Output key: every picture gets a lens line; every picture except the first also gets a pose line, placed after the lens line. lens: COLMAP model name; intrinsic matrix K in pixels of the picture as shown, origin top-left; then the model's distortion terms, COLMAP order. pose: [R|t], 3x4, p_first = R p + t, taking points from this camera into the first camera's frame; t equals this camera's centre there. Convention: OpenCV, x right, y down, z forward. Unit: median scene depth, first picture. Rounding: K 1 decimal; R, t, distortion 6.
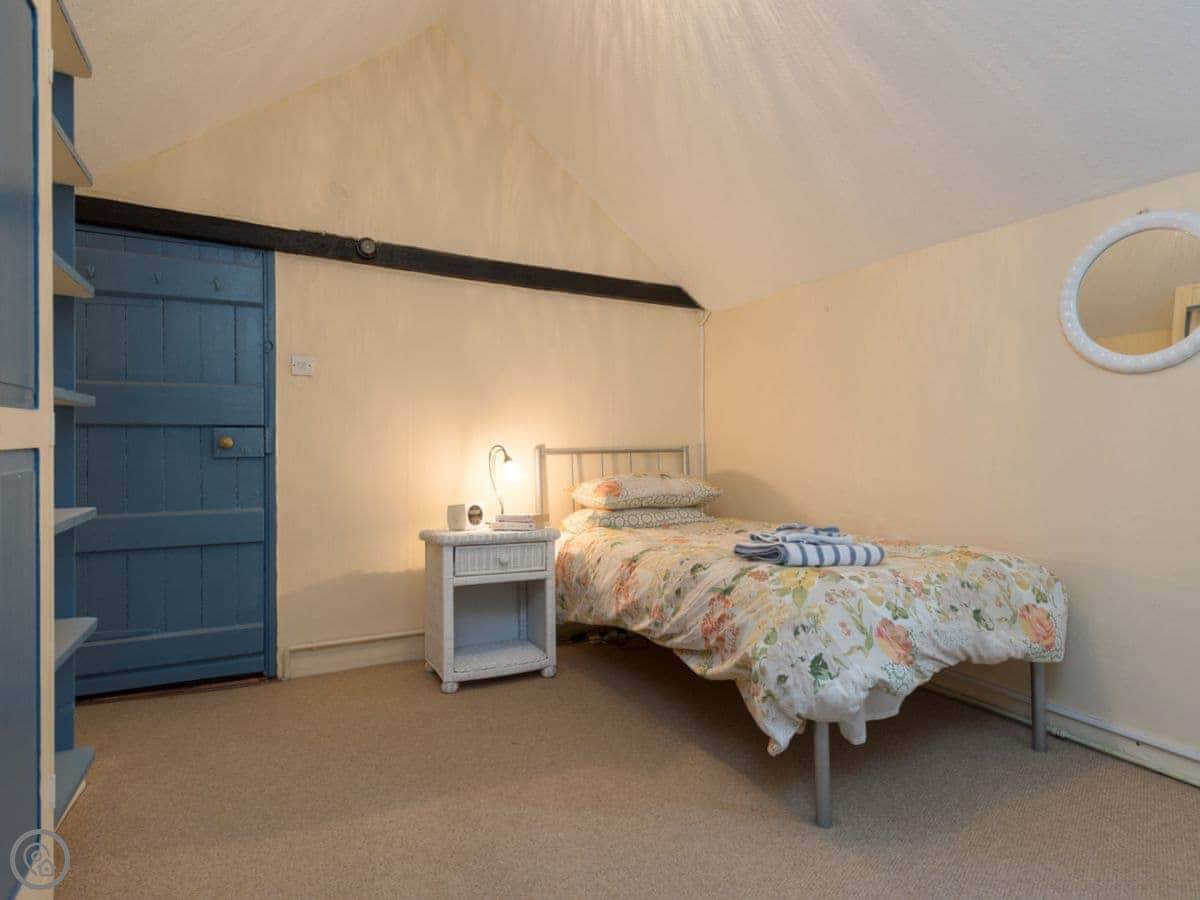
lens RADIAL K [[677.6, 0, 626.2], [0, 677.6, 441.3], [0, 0, 1]] dist [0.001041, 0.000232]
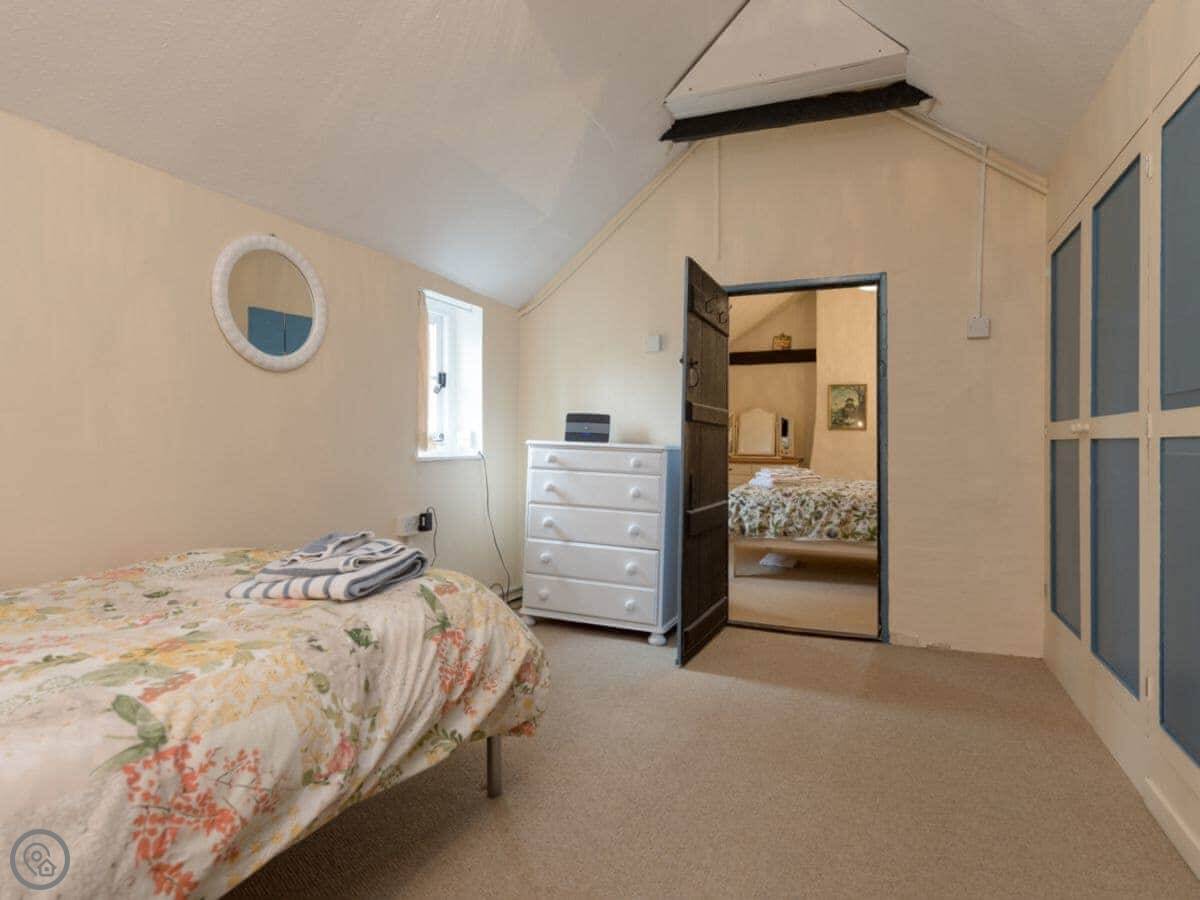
lens RADIAL K [[677.6, 0, 626.2], [0, 677.6, 441.3], [0, 0, 1]] dist [0.001041, 0.000232]
pose [[-0.653269, -0.002482, 0.757122, -0.520148], [-0.001487, 0.999997, 0.001994, 0.016314], [-0.757124, 0.000177, -0.653271, 1.262302]]
